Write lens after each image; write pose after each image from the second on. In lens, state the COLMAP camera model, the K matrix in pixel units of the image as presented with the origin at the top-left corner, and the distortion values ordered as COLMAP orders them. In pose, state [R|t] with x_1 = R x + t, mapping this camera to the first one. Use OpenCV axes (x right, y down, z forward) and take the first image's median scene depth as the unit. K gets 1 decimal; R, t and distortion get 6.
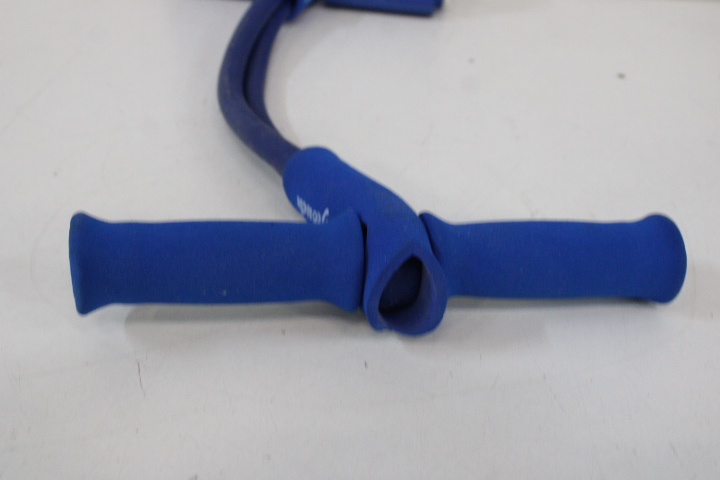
lens RADIAL K [[805.2, 0, 360.0], [0, 805.2, 240.0], [0, 0, 1]] dist [-0.153573, 0.263142]
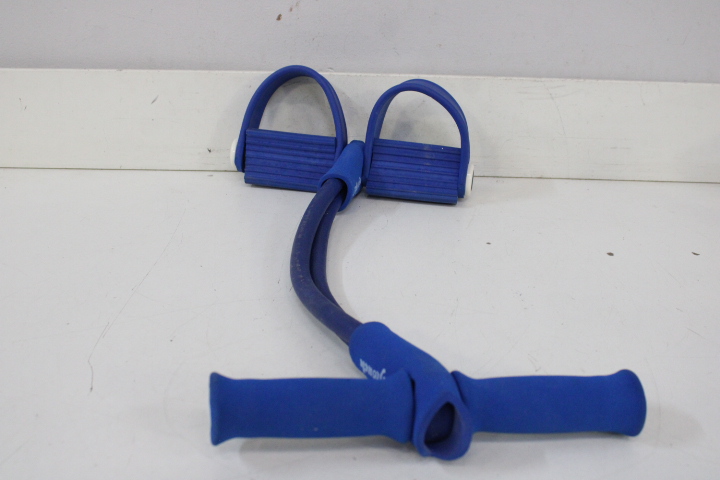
lens RADIAL K [[805.2, 0, 360.0], [0, 805.2, 240.0], [0, 0, 1]] dist [-0.153573, 0.263142]
pose [[0.999512, -0.009612, -0.029729, -0.041110], [0.004007, 0.983082, -0.183121, -0.004231], [0.030986, 0.182913, 0.982641, -0.413042]]
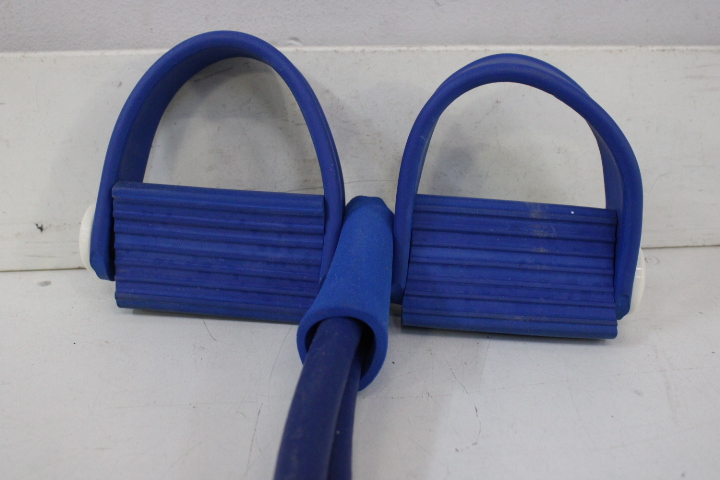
lens RADIAL K [[805.2, 0, 360.0], [0, 805.2, 240.0], [0, 0, 1]] dist [-0.153573, 0.263142]
pose [[0.995791, -0.063471, 0.066120, -0.215898], [0.073634, 0.983577, -0.164783, -0.544117], [-0.054575, 0.168958, 0.984111, 0.947754]]
